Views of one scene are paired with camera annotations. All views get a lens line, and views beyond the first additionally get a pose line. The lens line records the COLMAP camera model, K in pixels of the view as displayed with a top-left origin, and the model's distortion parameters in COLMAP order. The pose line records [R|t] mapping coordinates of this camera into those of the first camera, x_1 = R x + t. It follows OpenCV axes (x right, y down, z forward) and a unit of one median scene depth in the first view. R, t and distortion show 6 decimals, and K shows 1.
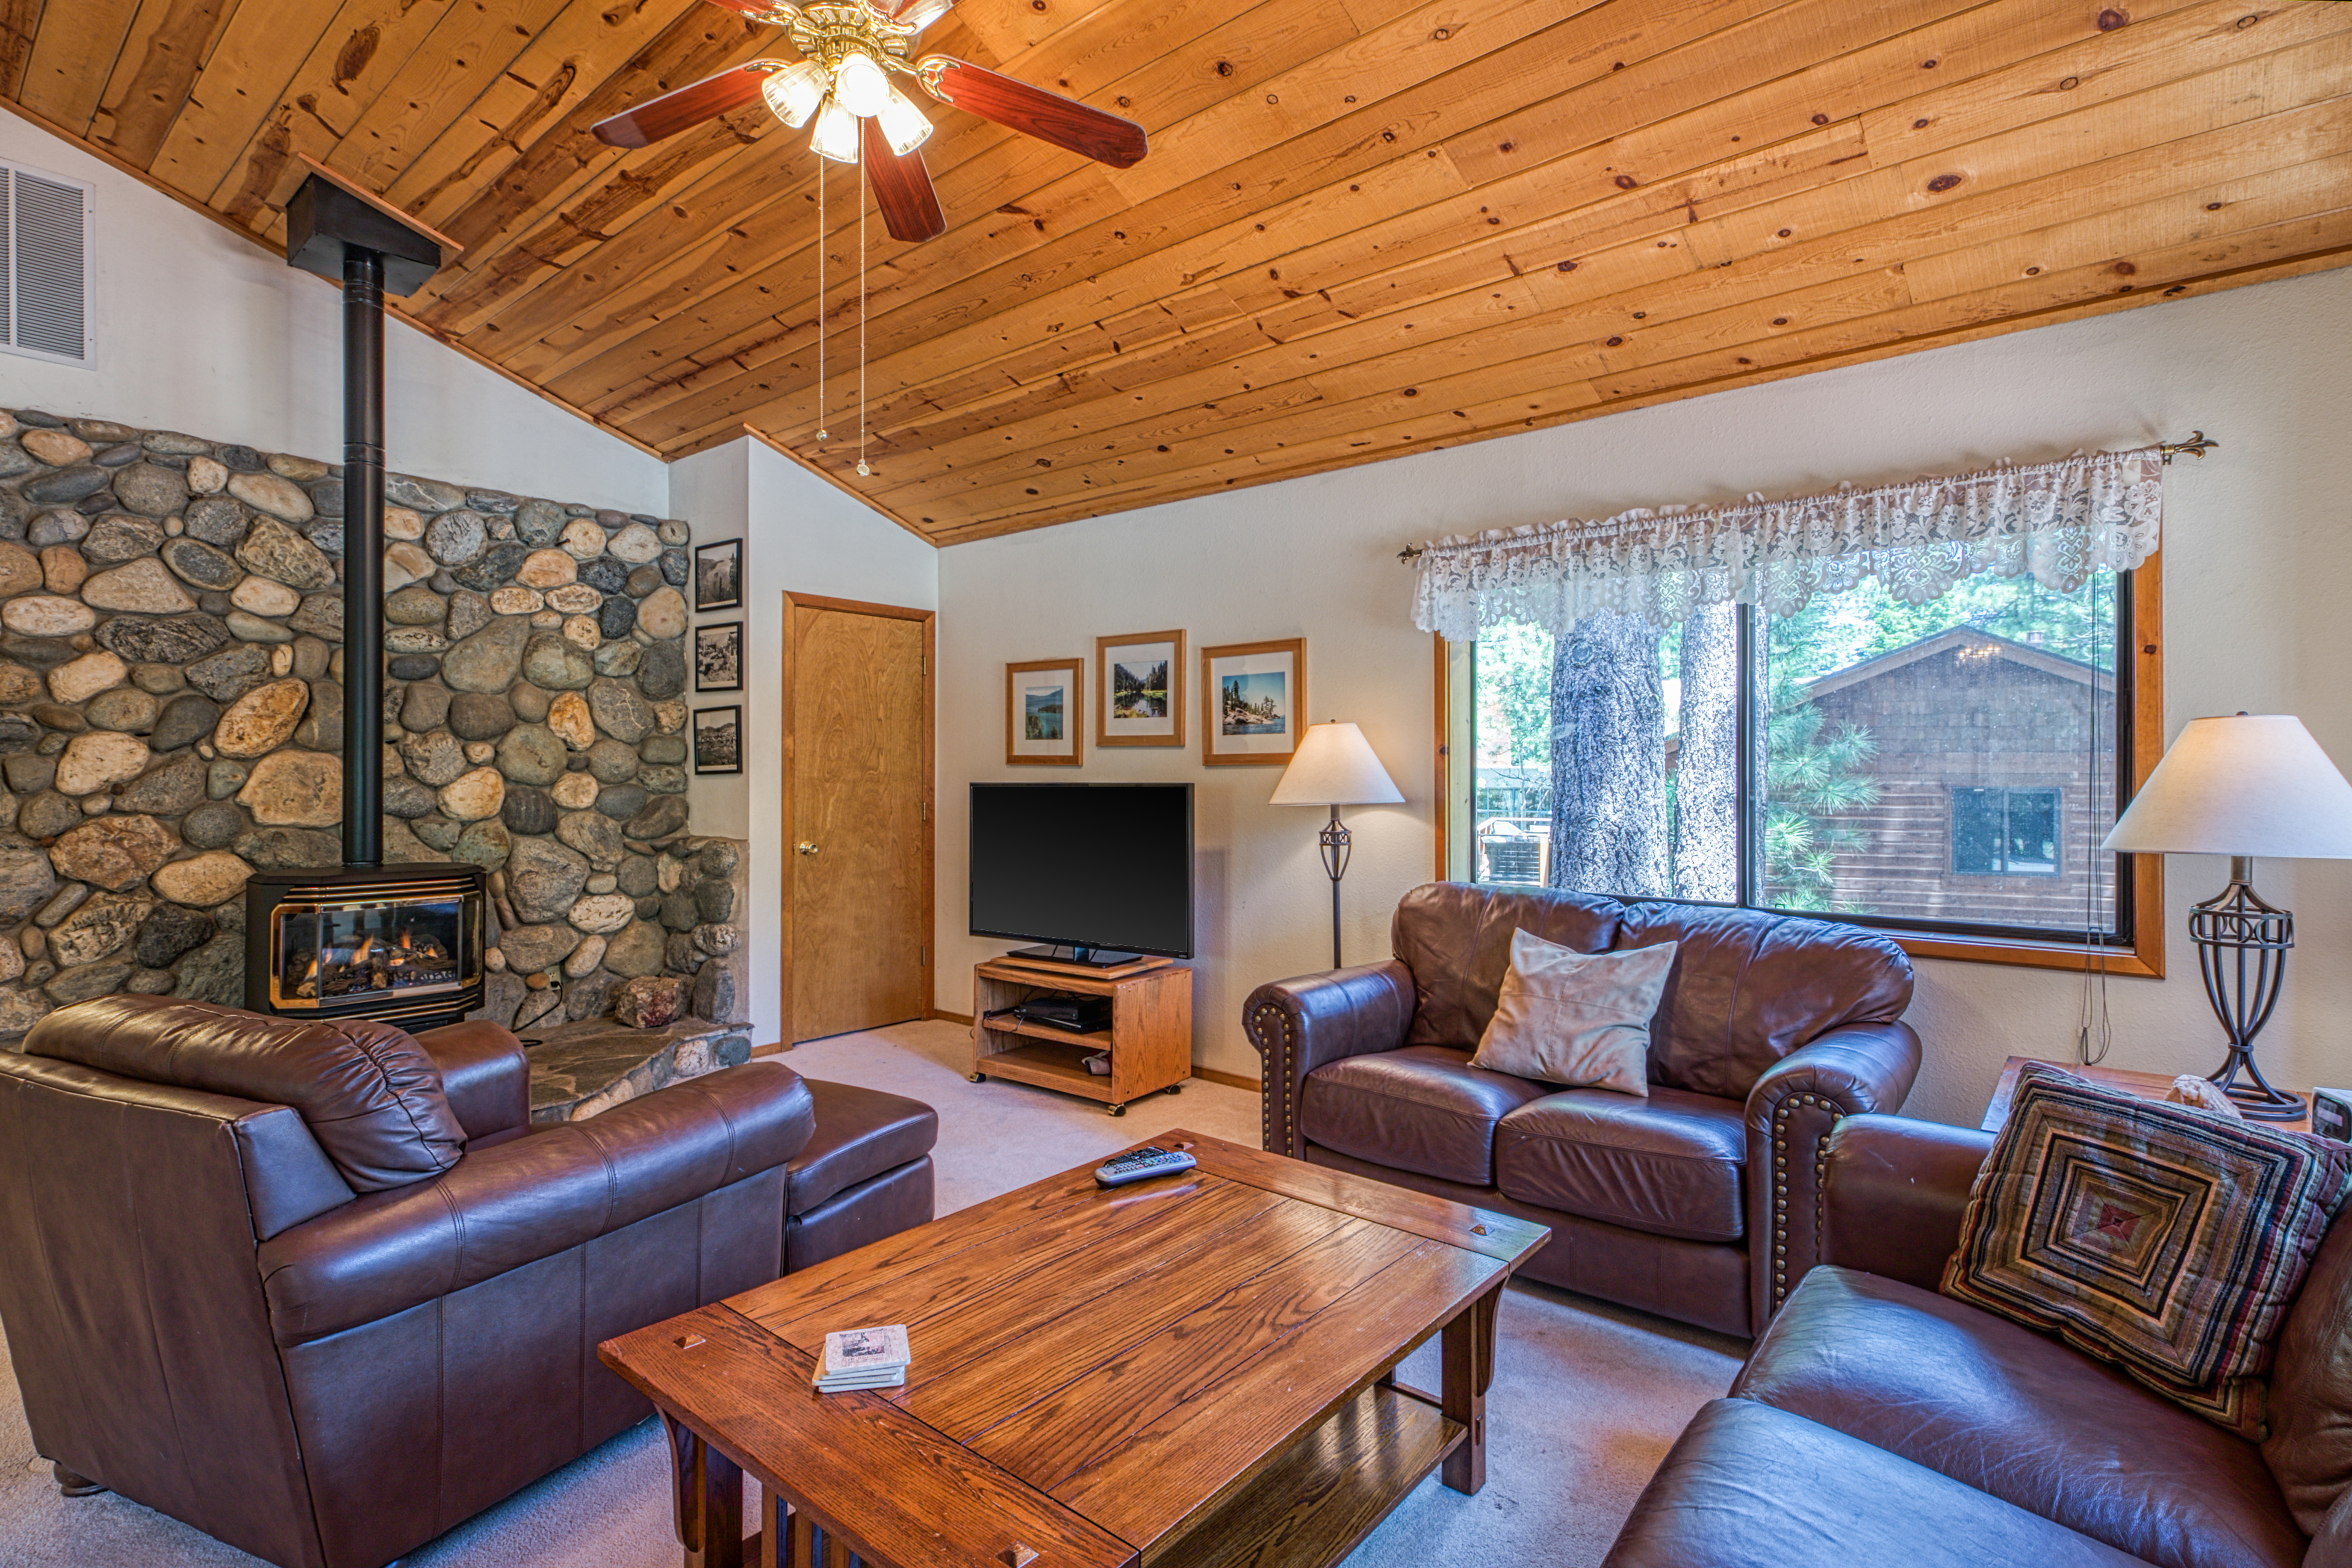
lens RADIAL K [[1093.8, 0, 1193.4], [0, 1093.8, 767.5], [0, 0, 1]] dist [0.013582, -0.005797]
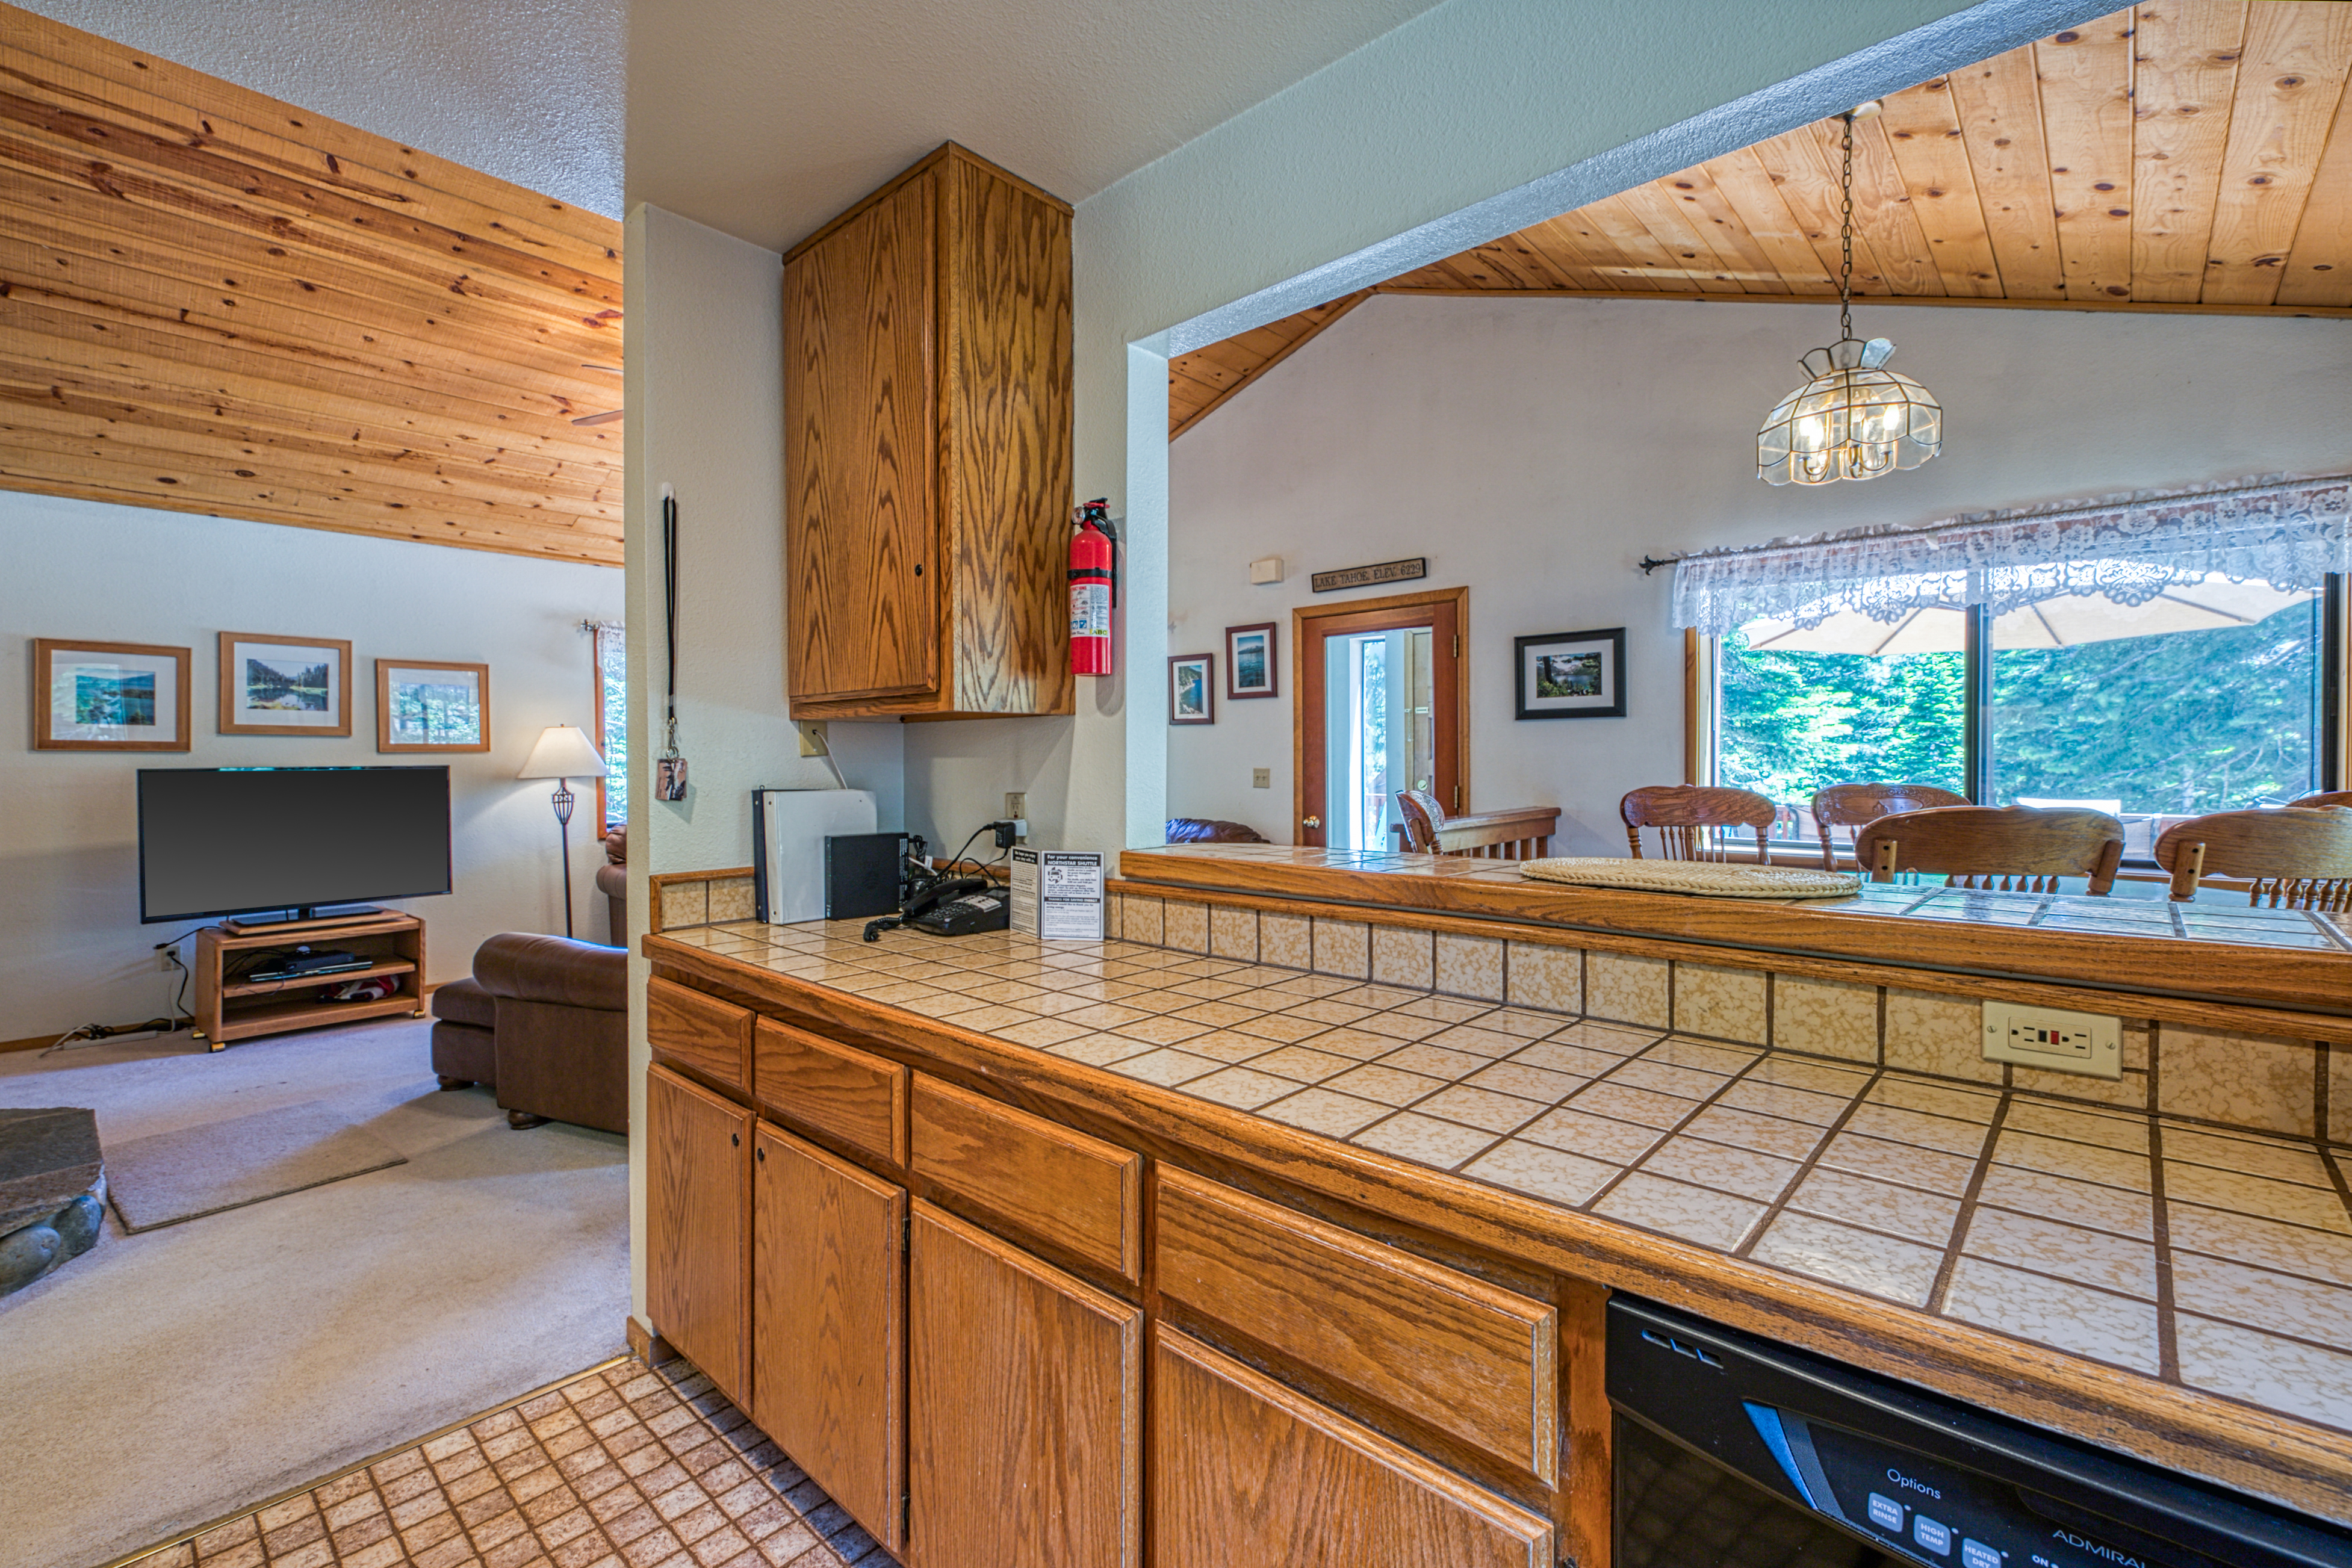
lens RADIAL K [[1002.7, 0, 1167.5], [0, 1002.7, 766.4], [0, 0, 1]] dist [0.011873, -0.002281]
pose [[0.054423, -0.012073, 0.998445, -1.257795], [-0.001488, 0.999925, 0.012172, -0.001433], [-0.998517, -0.002148, 0.054401, 0.038327]]
